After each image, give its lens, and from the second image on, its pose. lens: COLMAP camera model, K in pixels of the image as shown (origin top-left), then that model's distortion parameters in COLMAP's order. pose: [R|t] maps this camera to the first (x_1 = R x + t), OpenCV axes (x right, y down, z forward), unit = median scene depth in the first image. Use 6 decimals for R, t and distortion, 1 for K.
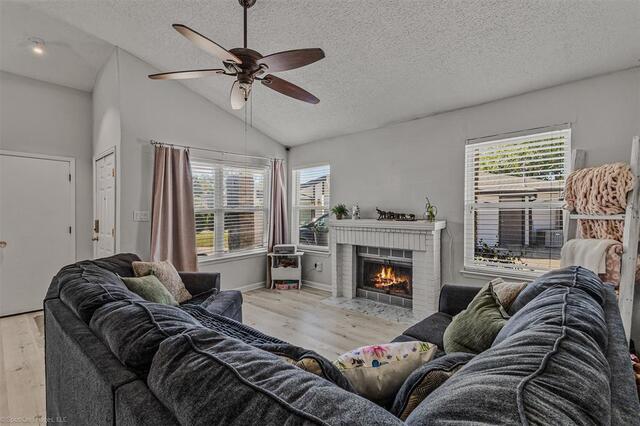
lens RADIAL K [[291.5, 0, 320.0], [0, 291.5, 213.0], [0, 0, 1]] dist [0.002797, 0.000246]
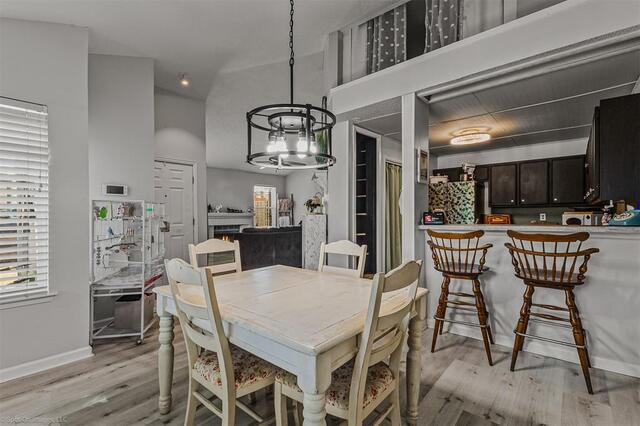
lens RADIAL K [[291.5, 0, 320.0], [0, 291.5, 213.0], [0, 0, 1]] dist [0.002797, 0.000246]
pose [[-0.040915, 0.000194, 0.999163, -1.915043], [-0.006849, 0.999976, -0.000475, 0.022318], [-0.999139, -0.006863, -0.040913, 0.390518]]
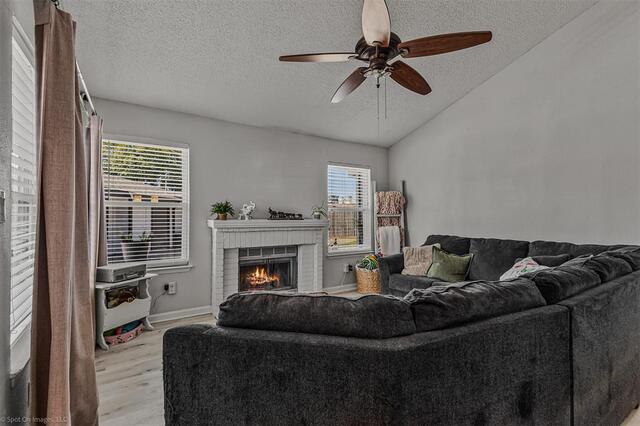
lens RADIAL K [[291.5, 0, 320.0], [0, 291.5, 213.0], [0, 0, 1]] dist [0.002797, 0.000246]
pose [[0.257515, 0.015337, 0.966152, -0.702362], [-0.000047, 0.999874, -0.015860, 0.016754], [-0.966274, 0.004039, 0.257484, 0.553281]]
